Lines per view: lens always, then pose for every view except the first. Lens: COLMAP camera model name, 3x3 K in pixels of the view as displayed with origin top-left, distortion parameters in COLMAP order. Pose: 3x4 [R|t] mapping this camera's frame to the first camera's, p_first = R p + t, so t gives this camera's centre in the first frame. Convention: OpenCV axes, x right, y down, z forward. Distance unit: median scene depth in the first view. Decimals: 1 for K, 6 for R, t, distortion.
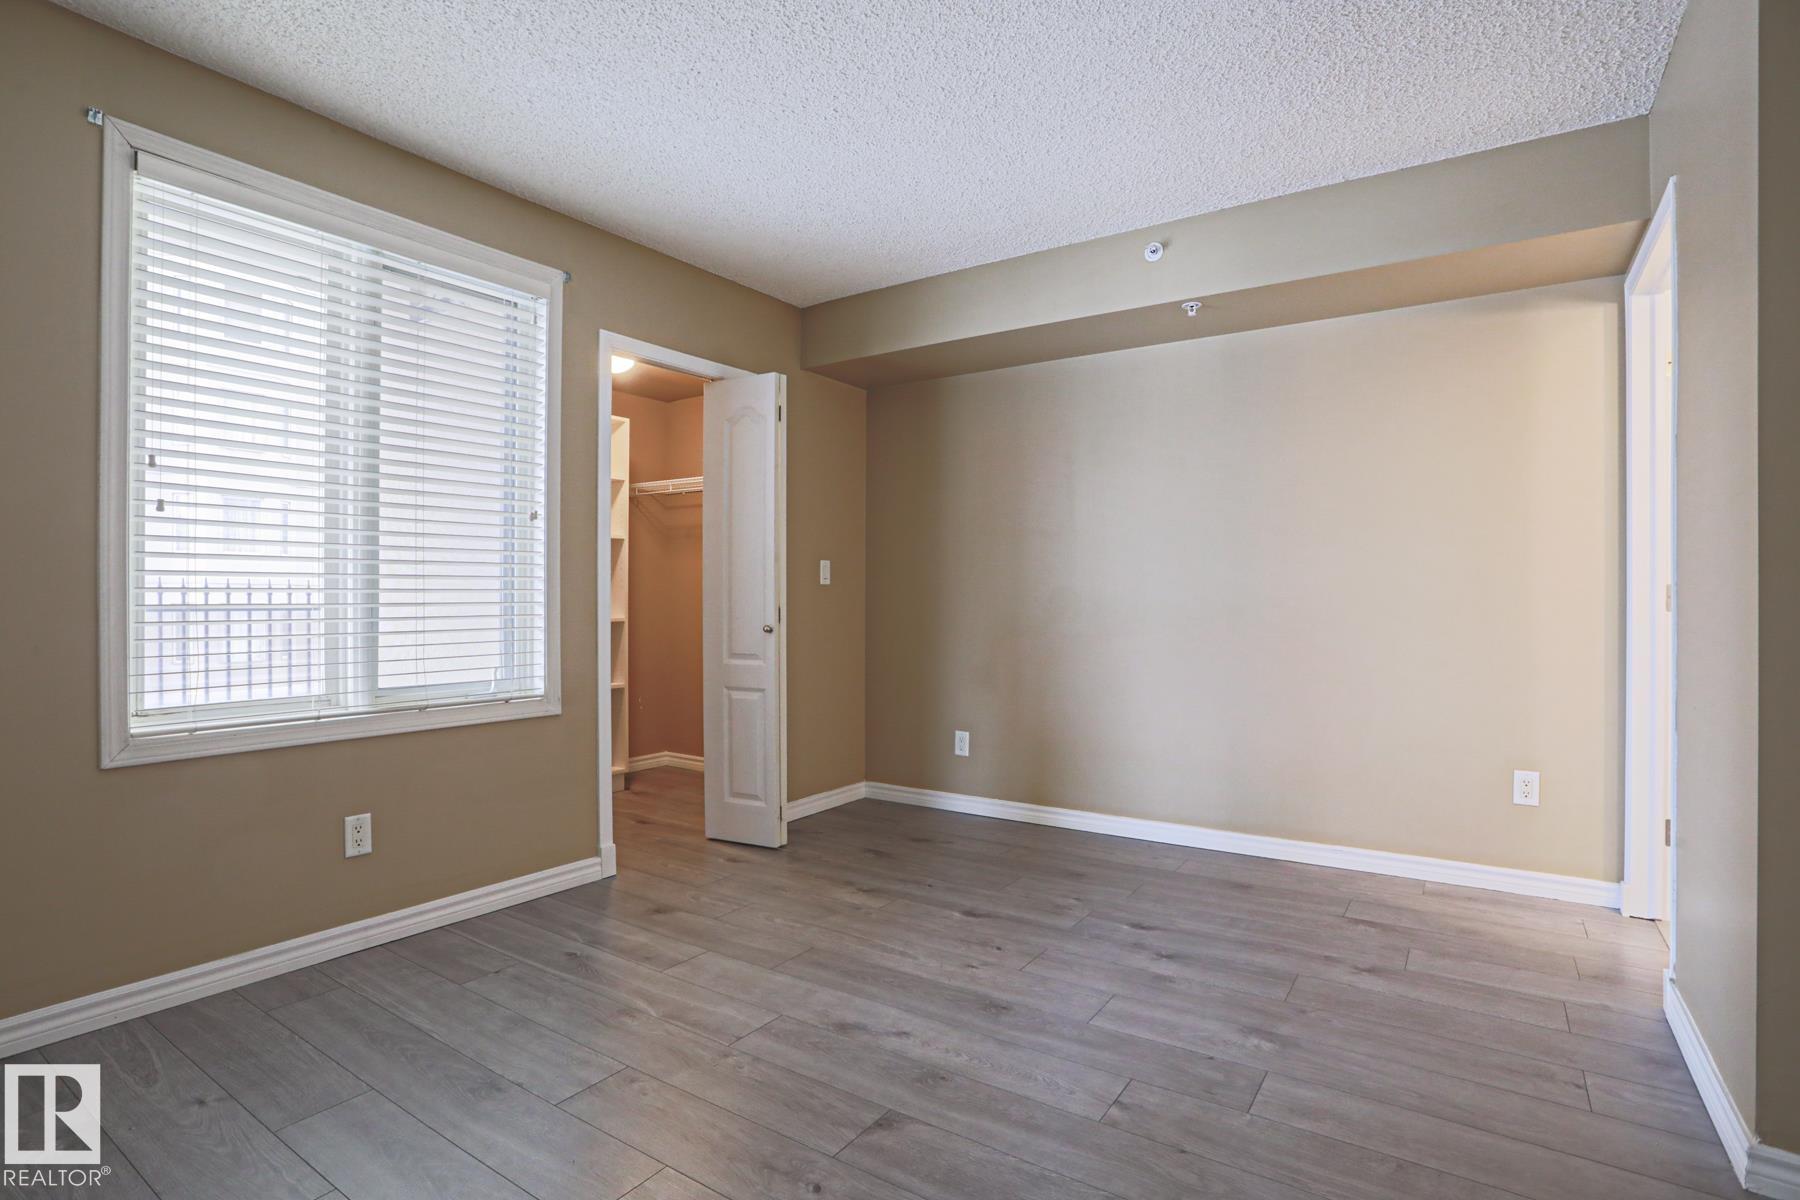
lens RADIAL K [[883.1, 0, 883.3], [0, 883.1, 599.7], [0, 0, 1]] dist [-0.063482, 0.020898]
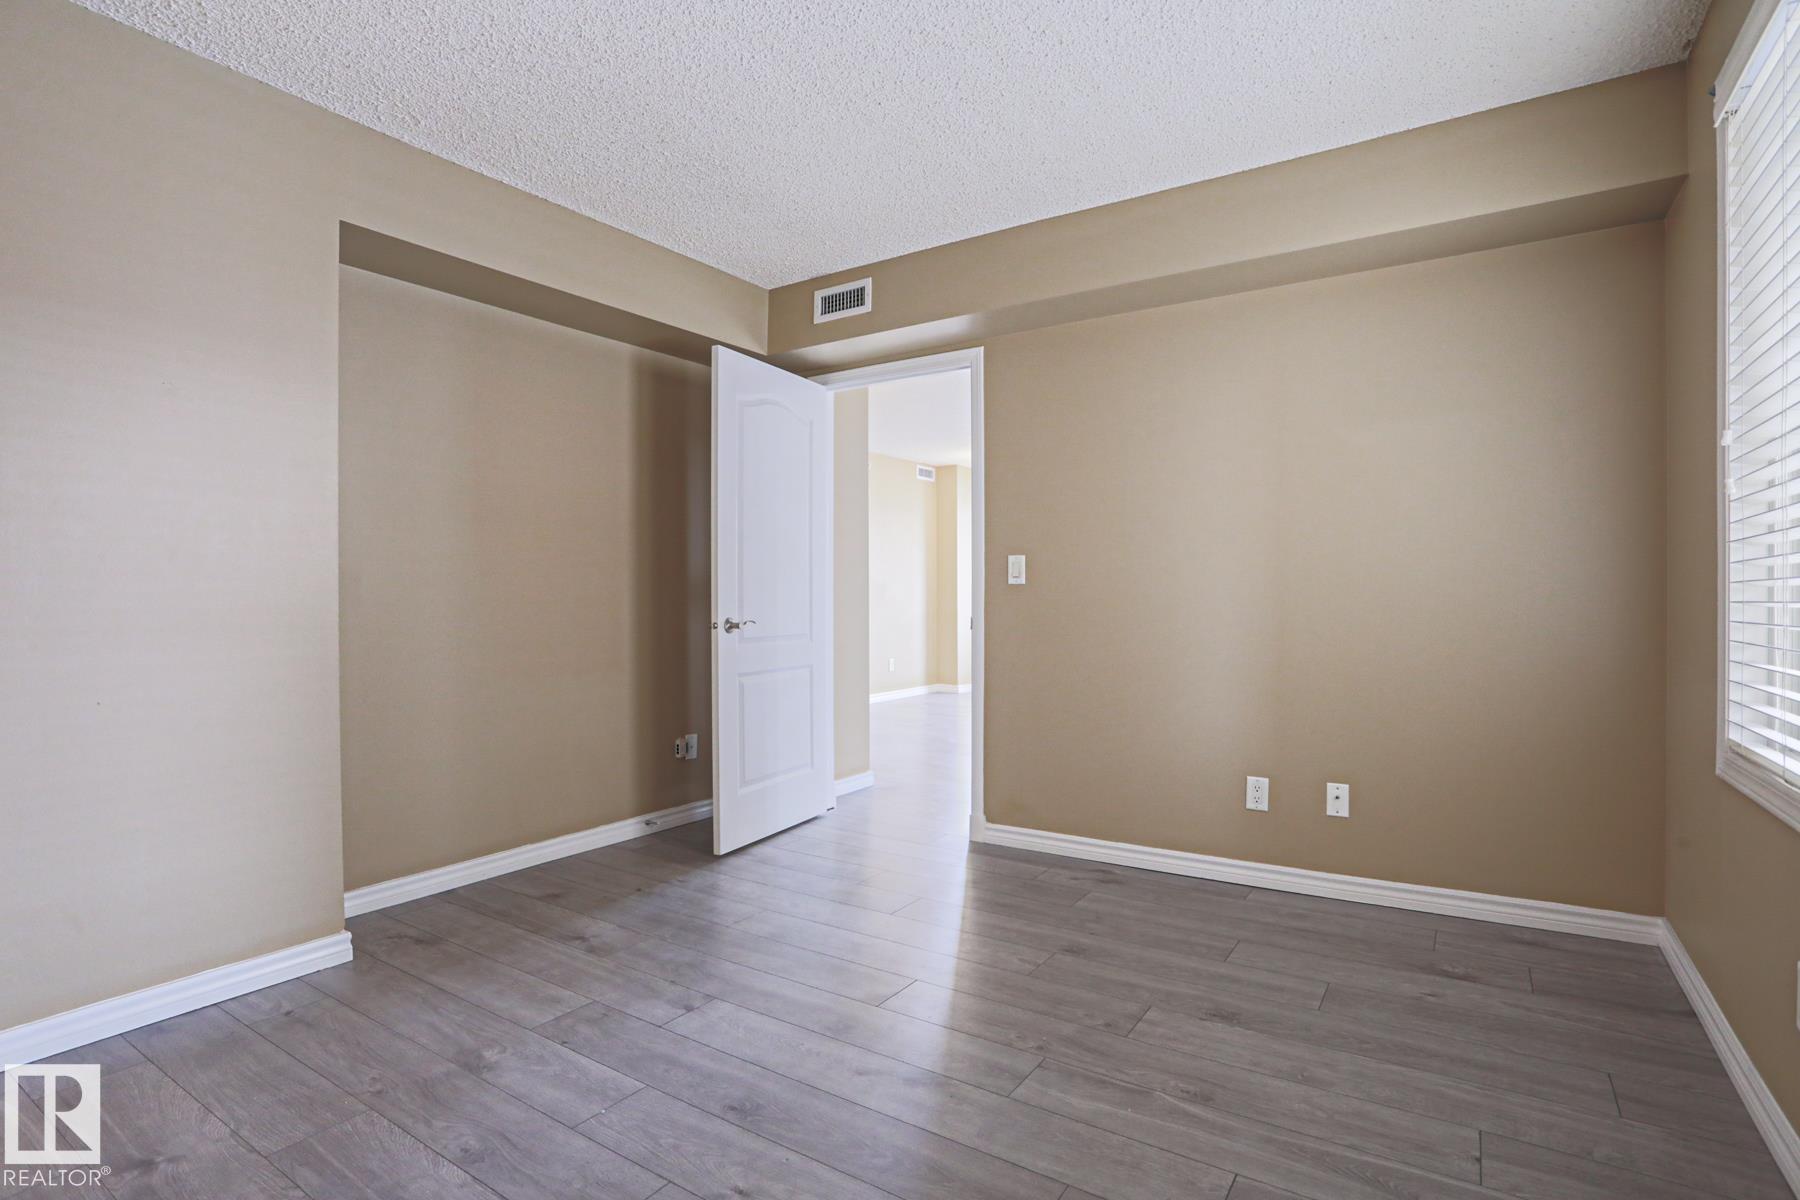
lens RADIAL K [[883.1, 0, 902.9], [0, 883.1, 599.9], [0, 0, 1]] dist [-0.063482, 0.020898]
pose [[-0.999485, 0.005053, -0.031678, 0.005013], [0.004956, 0.999983, 0.003115, 0.002772], [0.031693, 0.002956, -0.999493, 1.459795]]
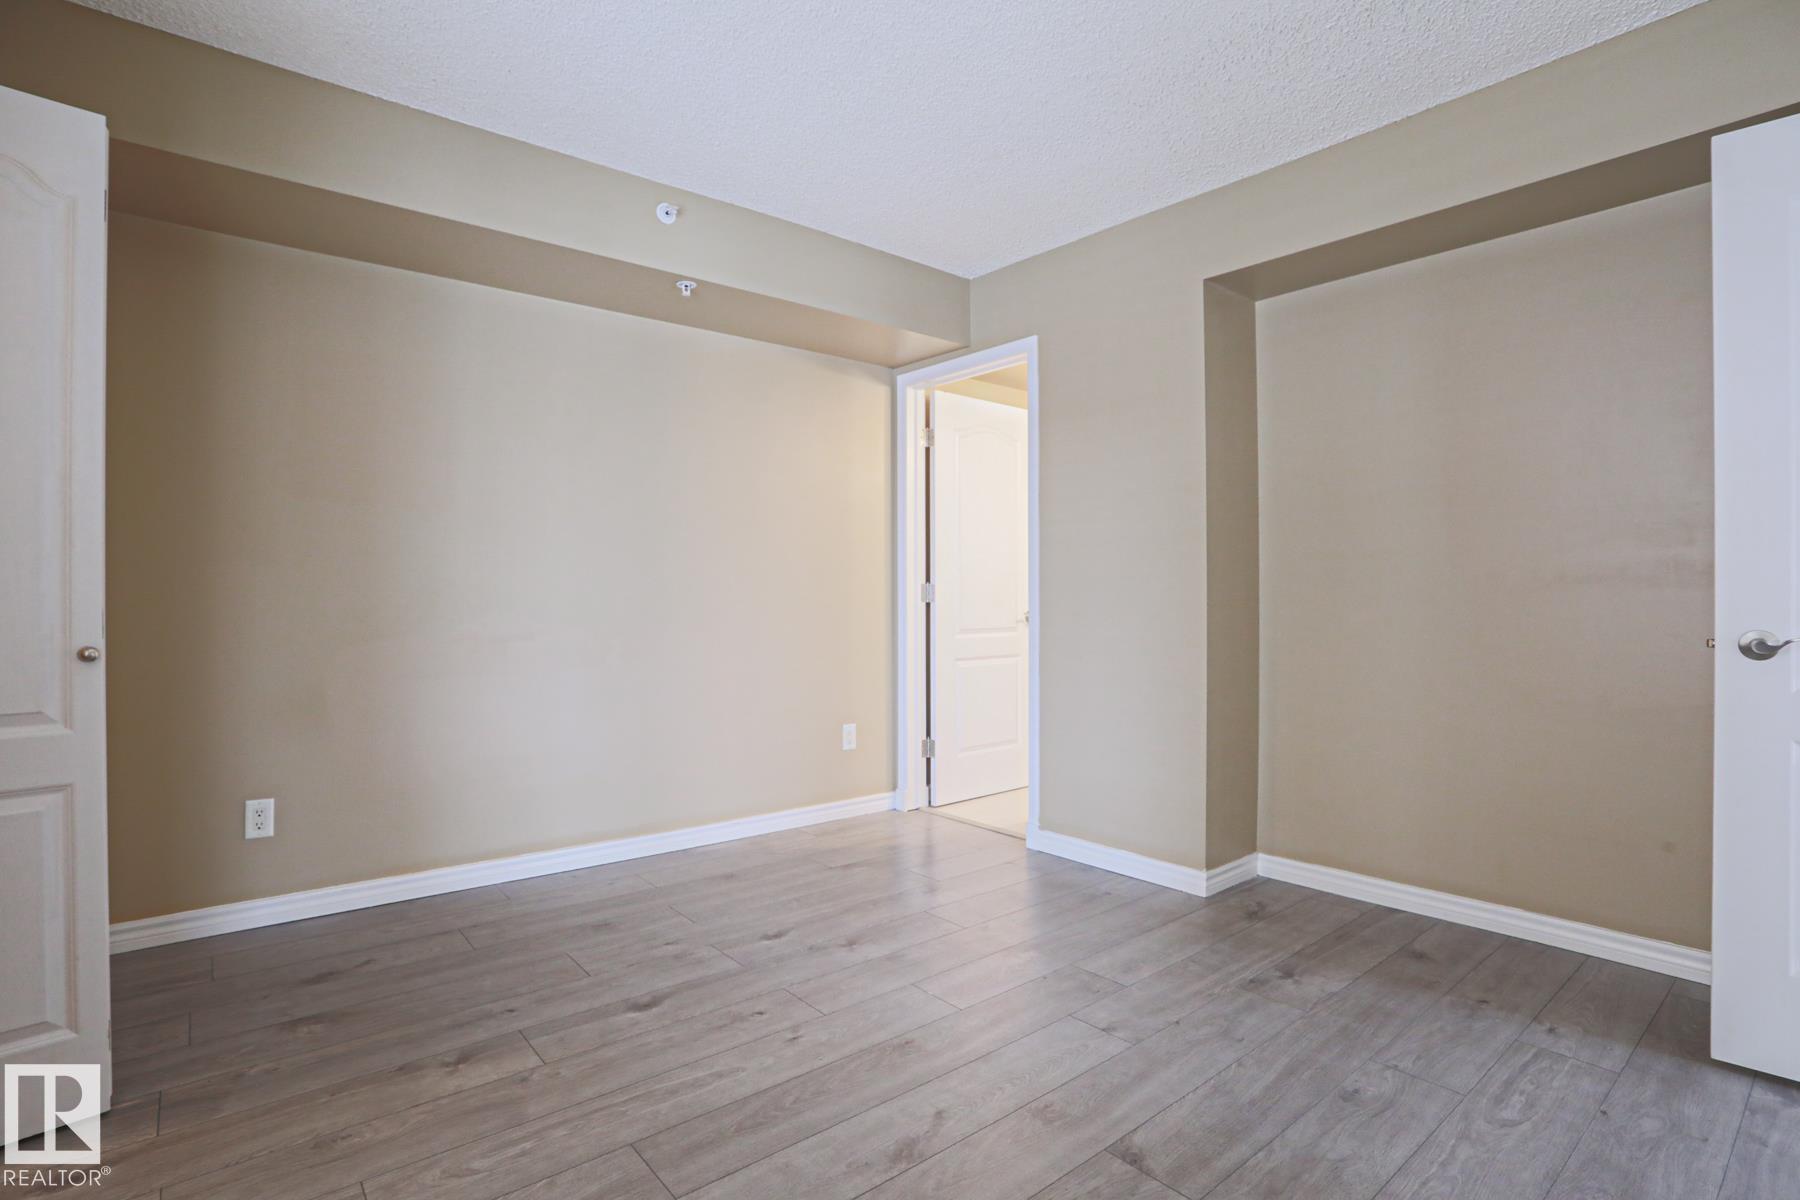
lens RADIAL K [[883.1, 0, 882.4], [0, 883.1, 590.9], [0, 0, 1]] dist [-0.063482, 0.020898]
pose [[0.275717, 0.008183, 0.961204, -0.604191], [-0.000869, 0.999965, -0.008263, 0.006401], [-0.961239, 0.001443, 0.275714, 0.633843]]
